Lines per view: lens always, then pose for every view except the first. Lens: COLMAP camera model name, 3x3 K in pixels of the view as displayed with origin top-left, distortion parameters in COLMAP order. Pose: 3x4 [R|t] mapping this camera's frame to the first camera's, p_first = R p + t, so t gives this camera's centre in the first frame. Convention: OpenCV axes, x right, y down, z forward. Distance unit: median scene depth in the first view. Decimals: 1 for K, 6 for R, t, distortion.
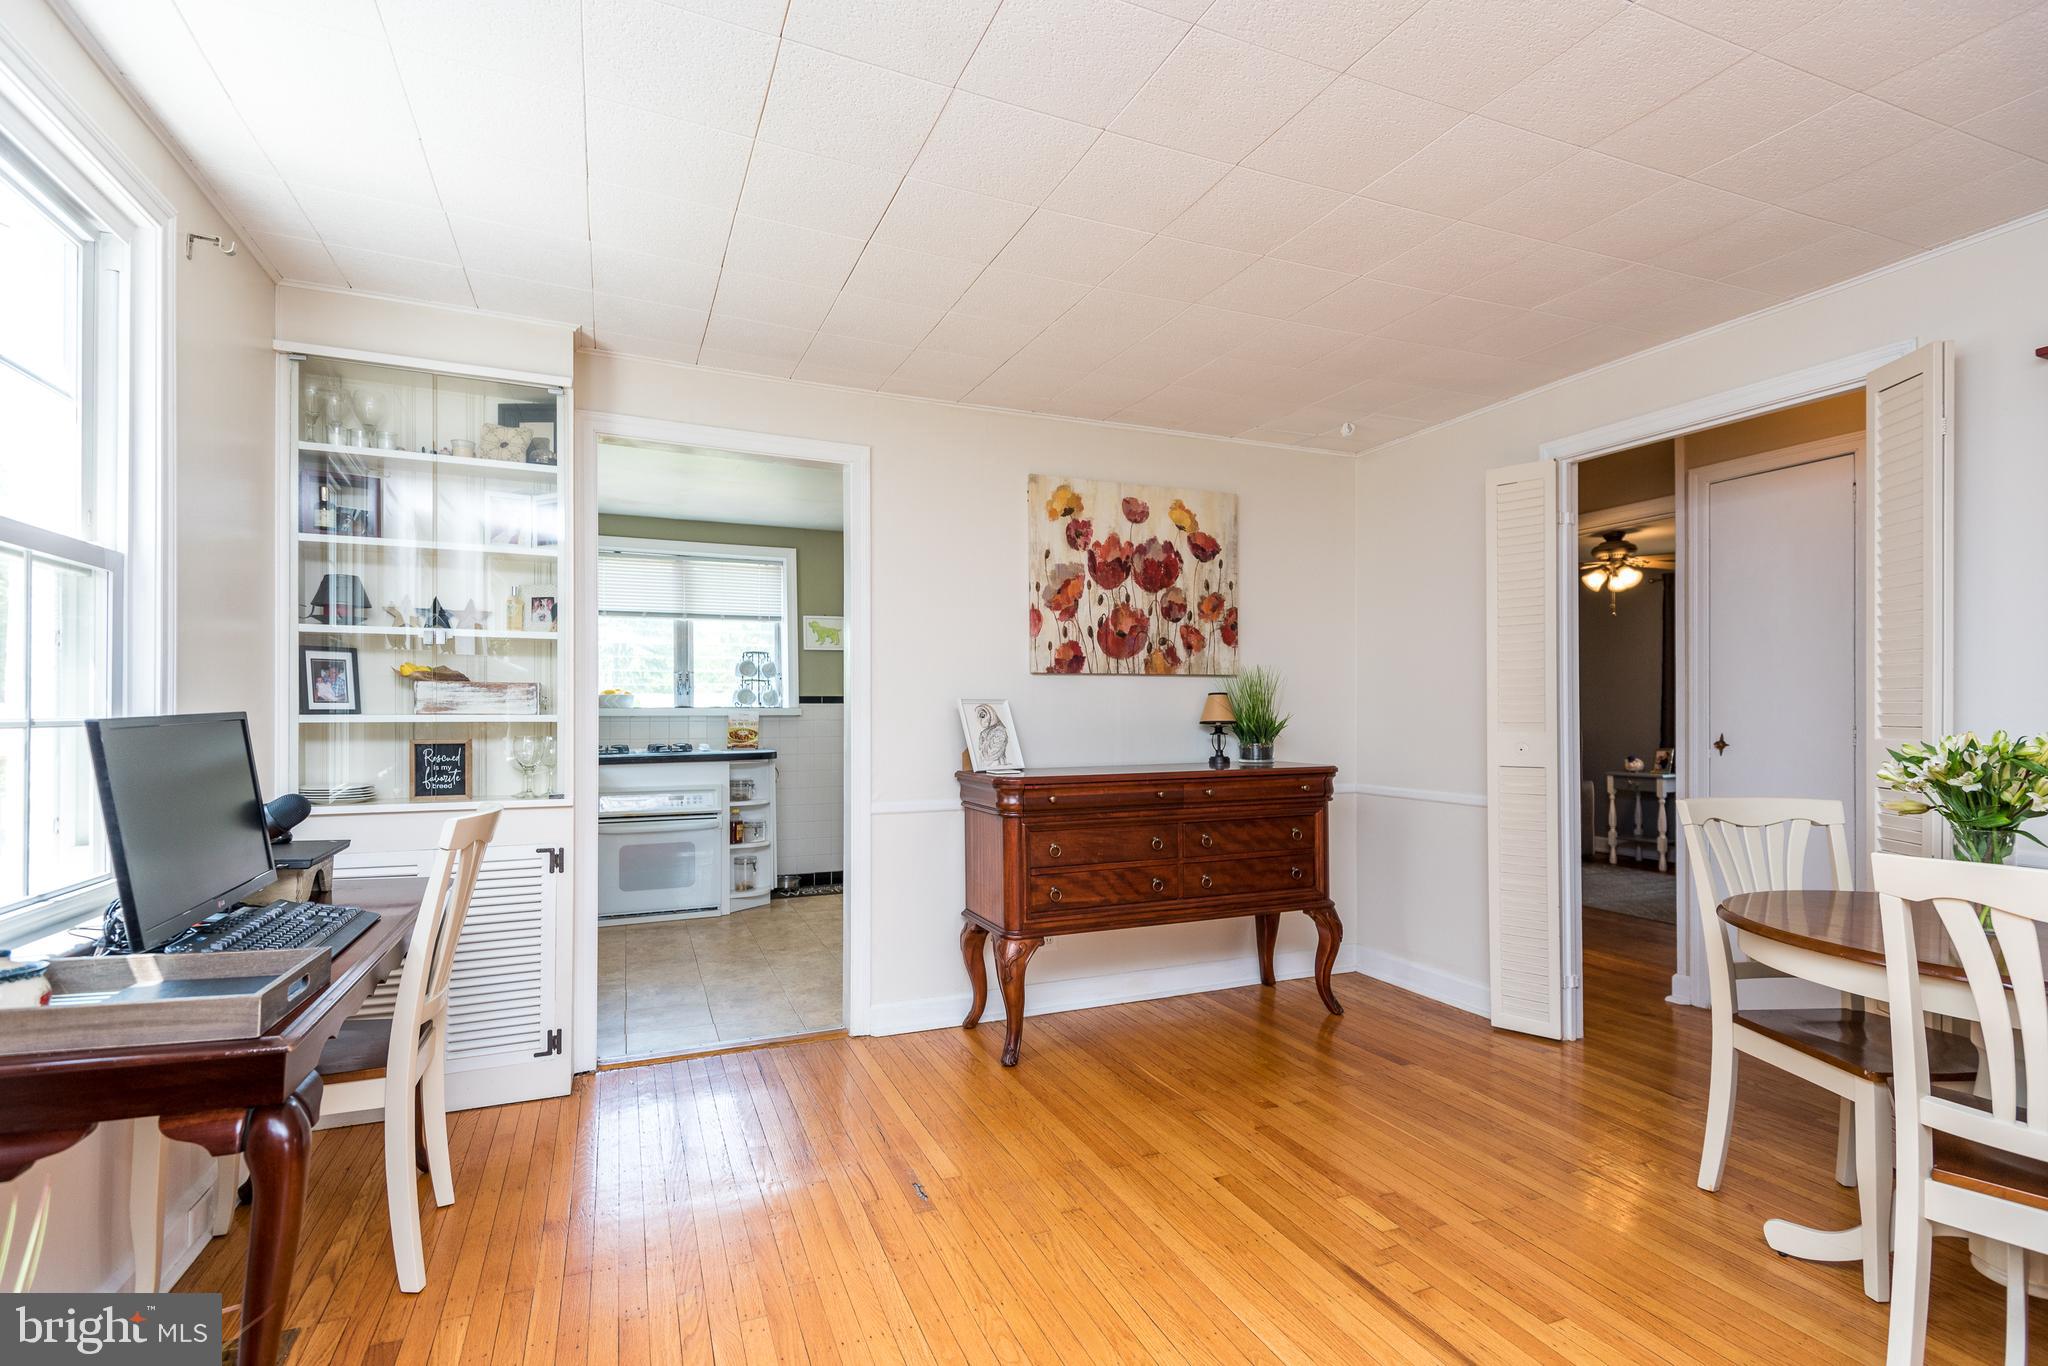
lens RADIAL K [[988.8, 0, 1010.0], [0, 988.8, 715.3], [0, 0, 1]] dist [-0.003321, -0.010345]
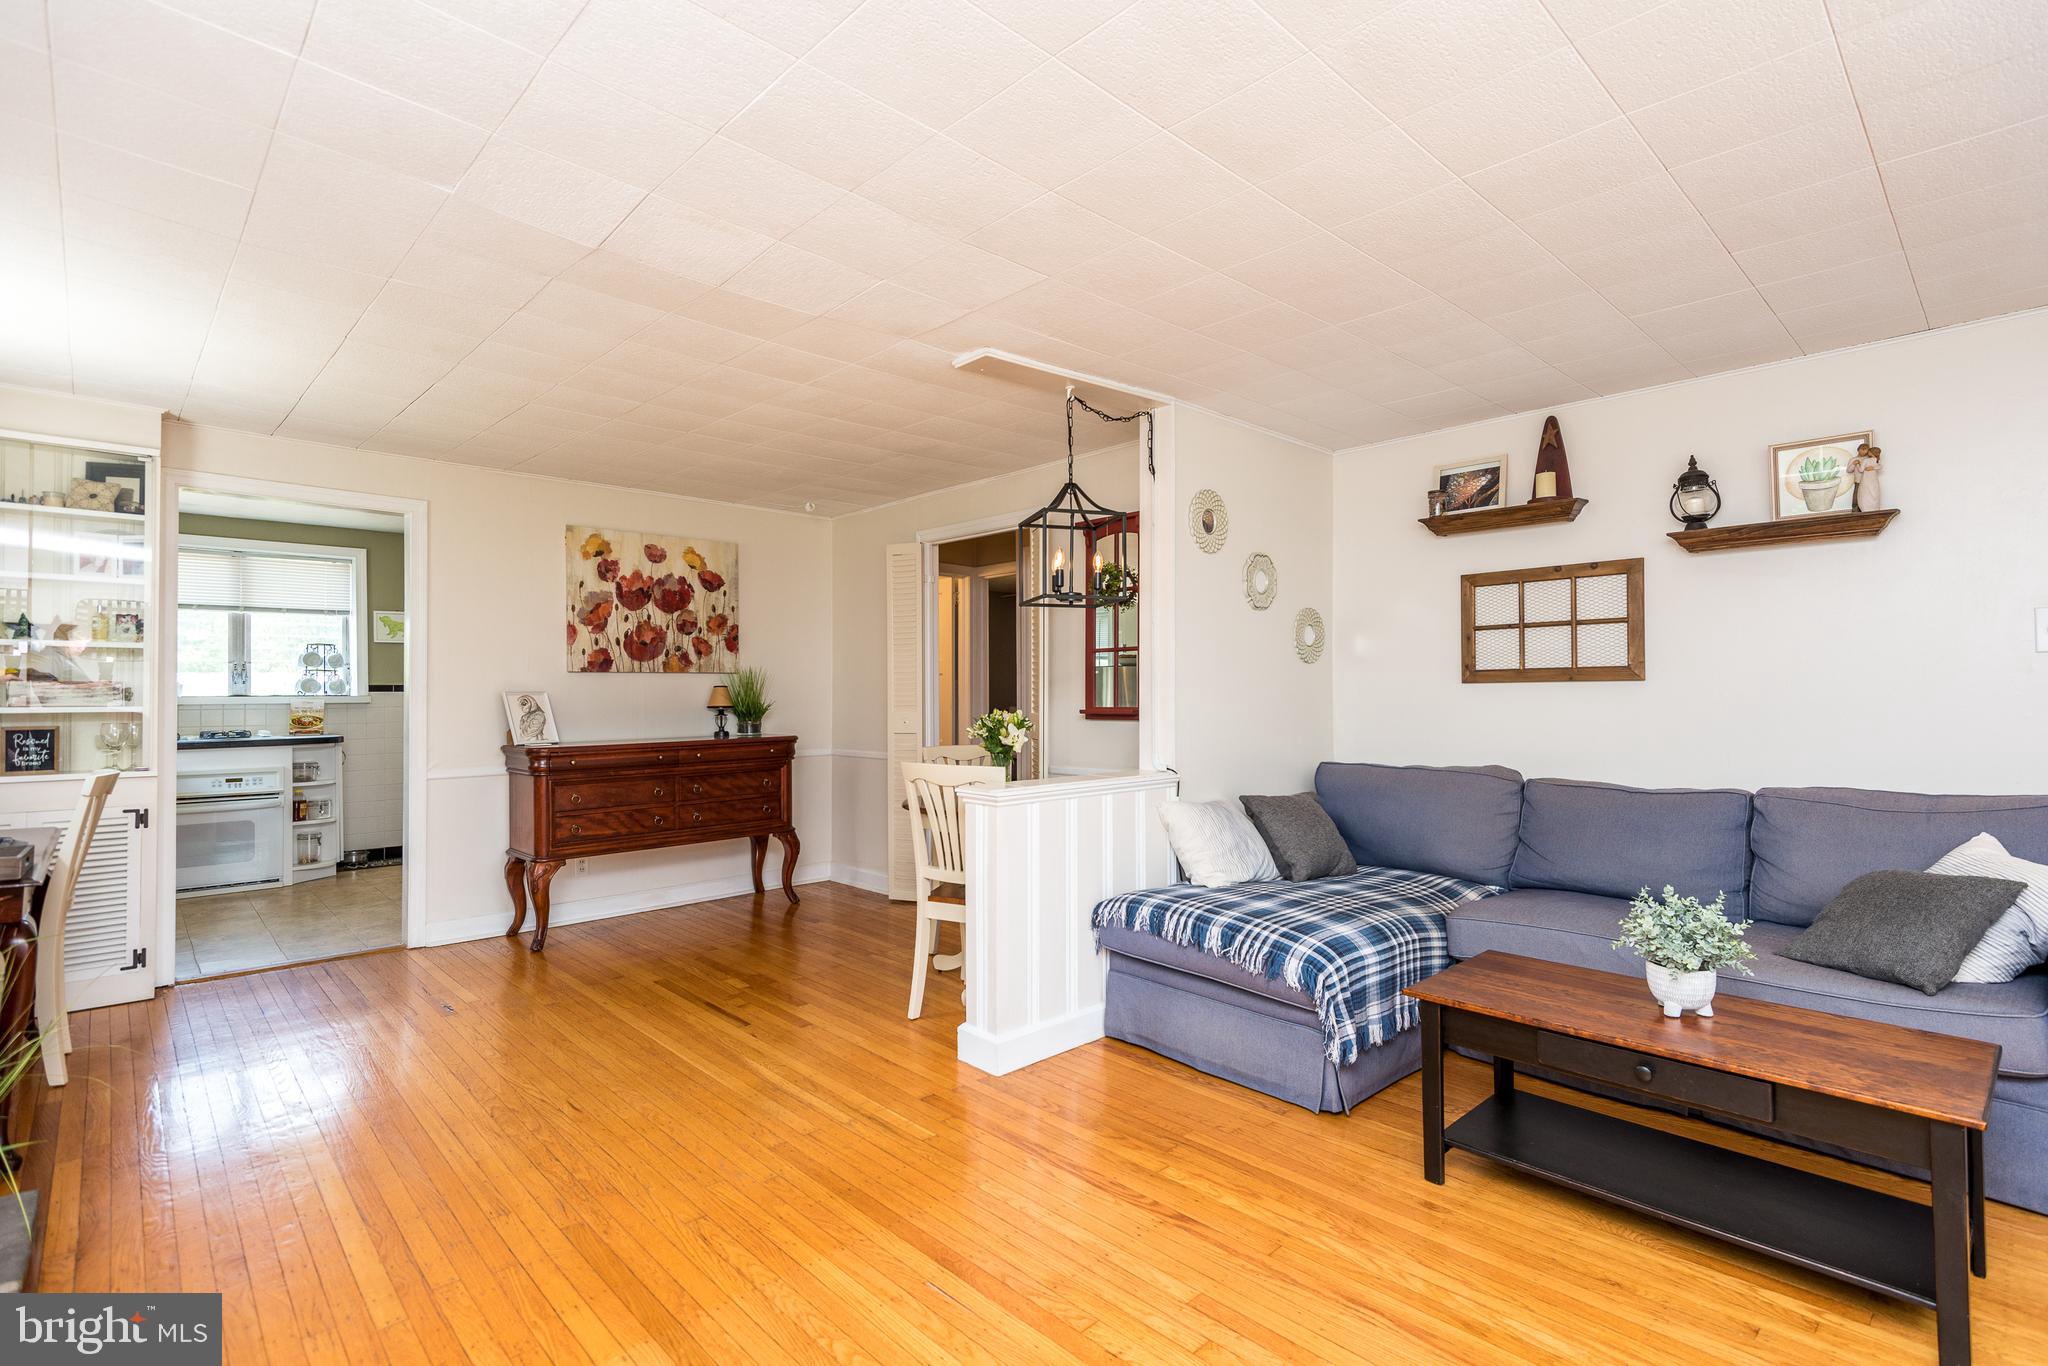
lens RADIAL K [[988.8, 0, 1067.7], [0, 988.8, 677.9], [0, 0, 1]] dist [-0.003321, -0.010345]
pose [[0.921061, 0.001411, 0.389416, 0.128645], [0.005782, 0.999834, -0.017297, -0.007200], [-0.389375, 0.018184, 0.920900, -0.522926]]
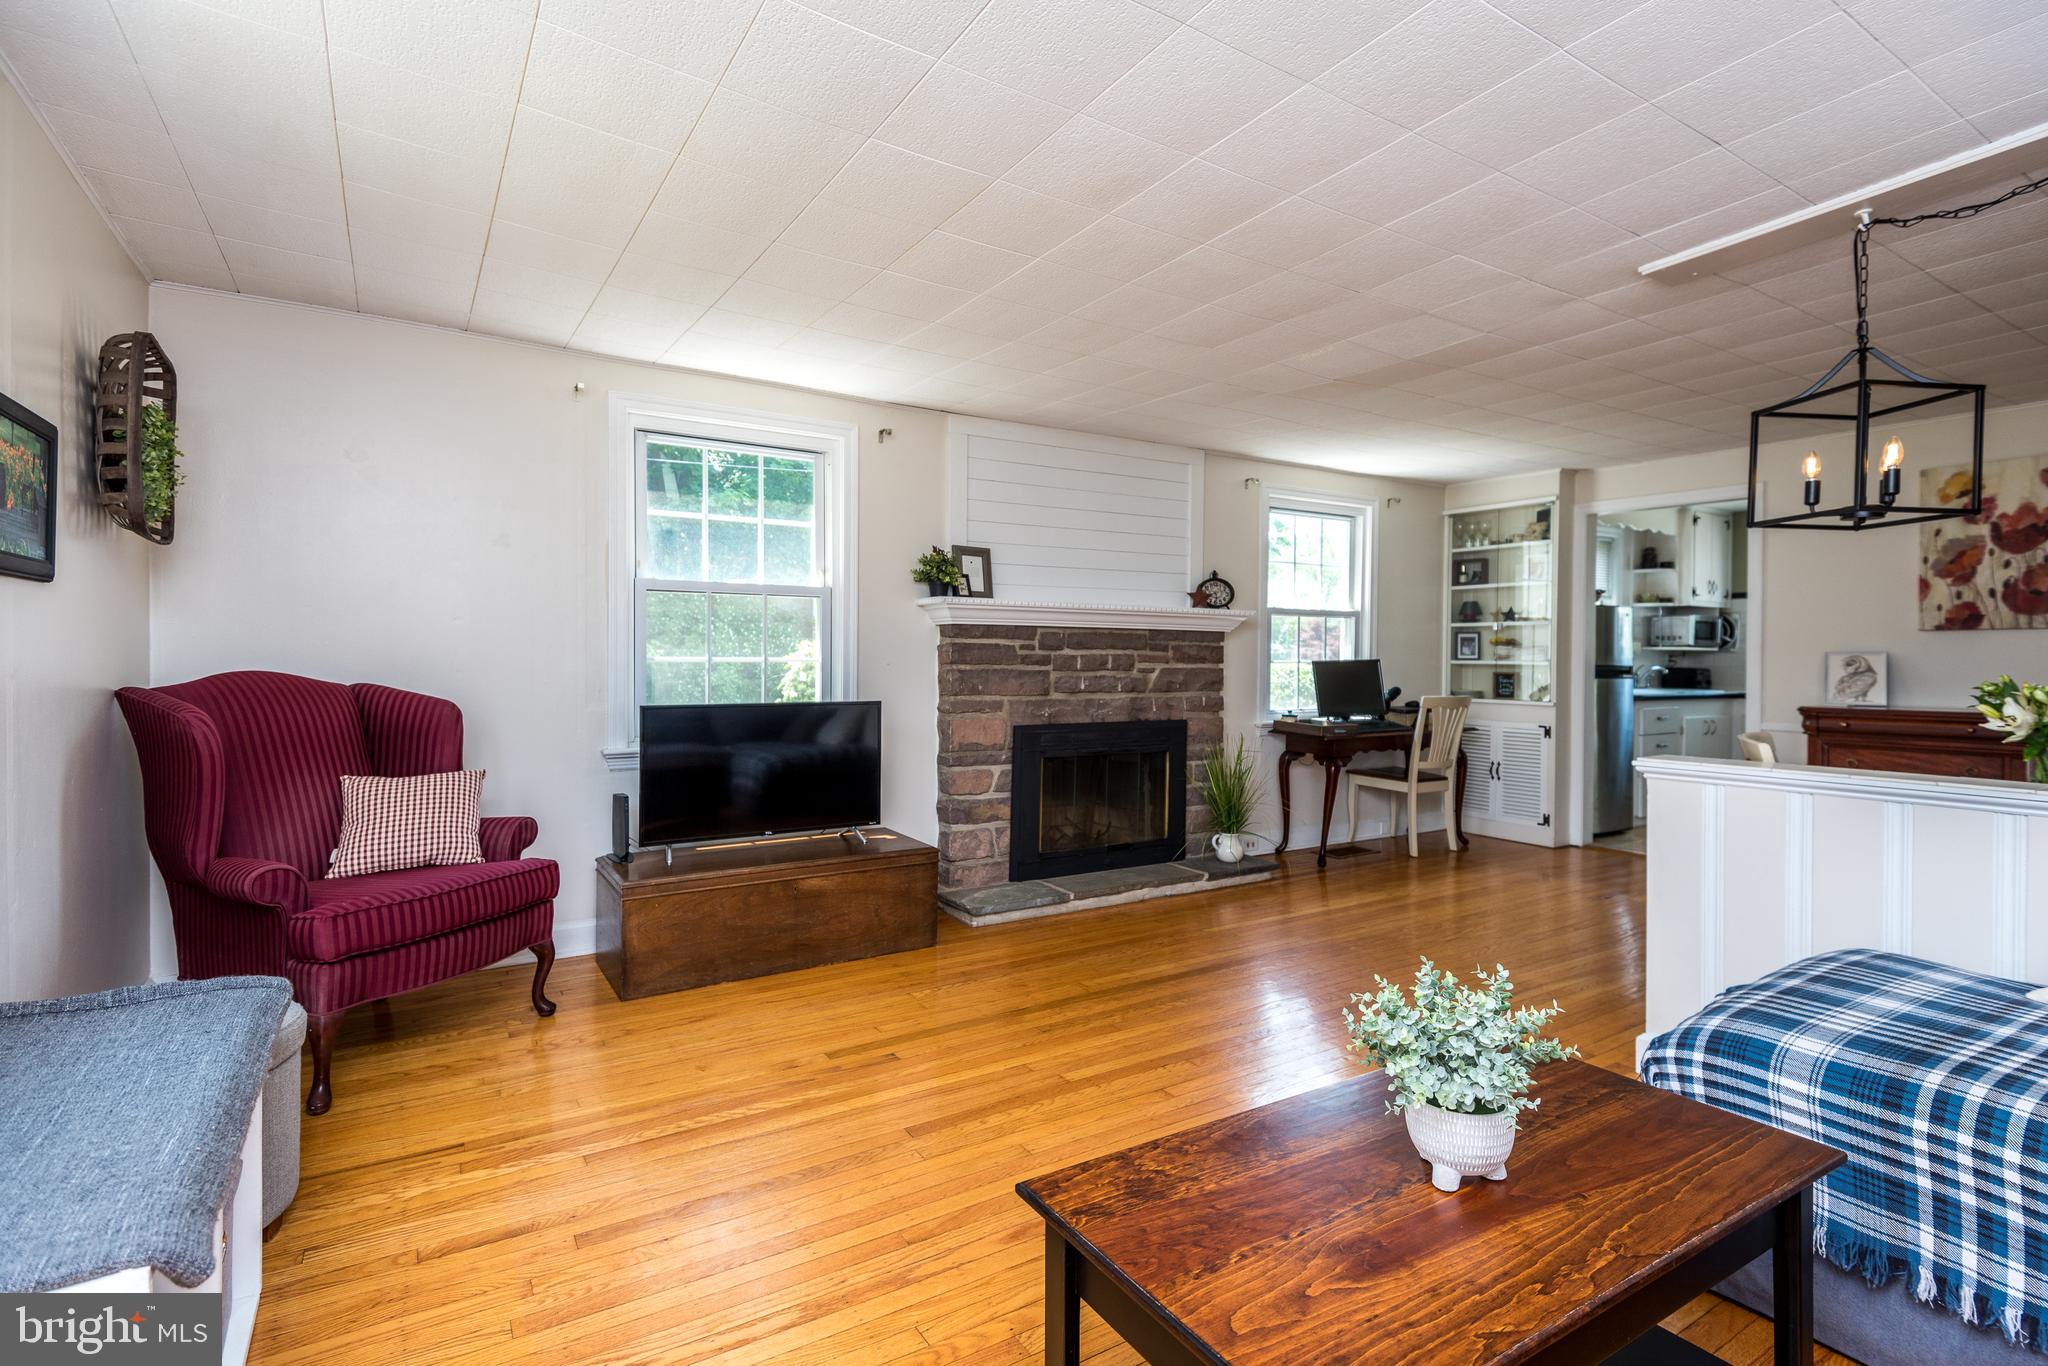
lens RADIAL K [[988.8, 0, 1027.9], [0, 988.8, 690.7], [0, 0, 1]] dist [-0.003321, -0.010345]
pose [[0.162516, 0.034165, -0.986114, 1.078949], [-0.008545, 0.999412, 0.033218, 0.001714], [0.986669, 0.003028, 0.162712, -0.312606]]
